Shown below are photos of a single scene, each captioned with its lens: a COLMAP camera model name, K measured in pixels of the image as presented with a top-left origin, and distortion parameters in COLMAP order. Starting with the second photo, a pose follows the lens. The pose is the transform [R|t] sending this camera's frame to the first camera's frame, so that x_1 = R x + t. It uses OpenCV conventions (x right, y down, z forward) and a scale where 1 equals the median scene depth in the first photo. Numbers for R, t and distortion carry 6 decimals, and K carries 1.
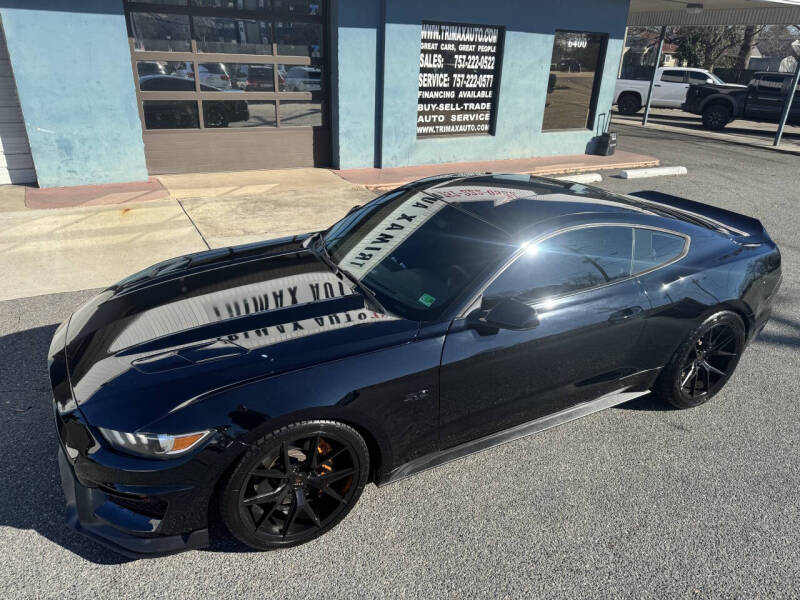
lens RADIAL K [[567.8, 0, 395.6], [0, 567.8, 291.8], [0, 0, 1]] dist [0.003840, 0.000960]
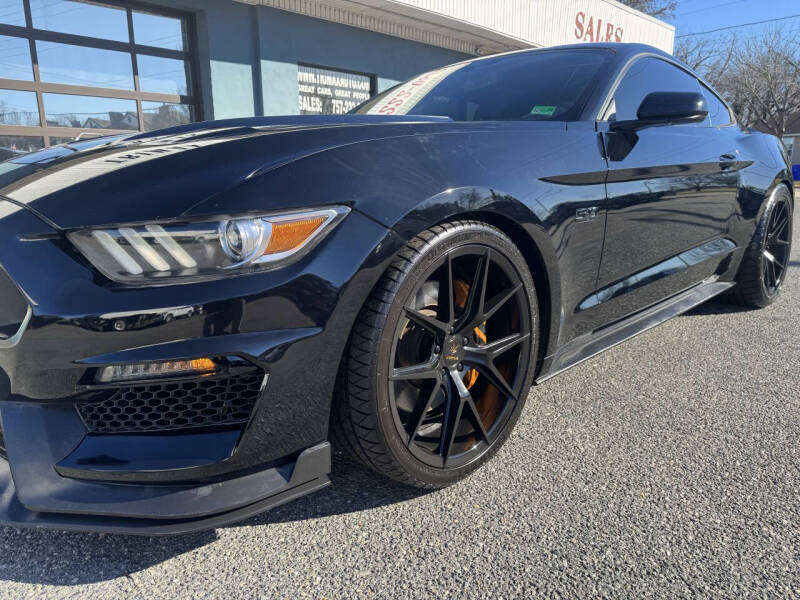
lens RADIAL K [[554.0, 0, 400.0], [0, 554.0, 300.0], [0, 0, 1]] dist [0.085884, -0.130086]
pose [[0.954207, -0.105588, 0.279892, -0.100394], [0.152687, 0.976490, -0.152163, 0.096751], [-0.257245, 0.187931, 0.947896, 0.127538]]
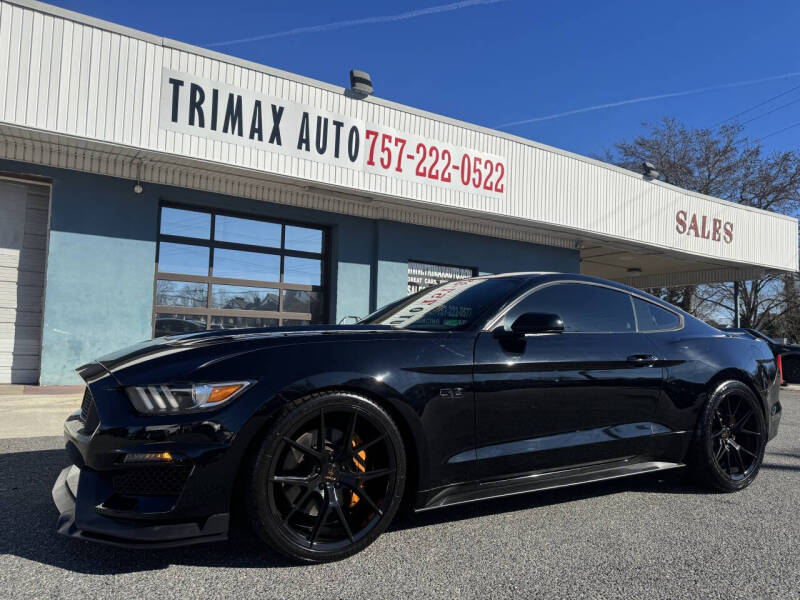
lens RADIAL K [[553.6, 0, 400.0], [0, 553.6, 300.0], [0, 0, 1]] dist [0.044420, -0.058912]
pose [[0.998824, -0.004608, 0.048254, -0.027672], [0.026429, 0.886255, -0.462444, 0.135046], [-0.040634, 0.463176, 0.885335, 0.020417]]
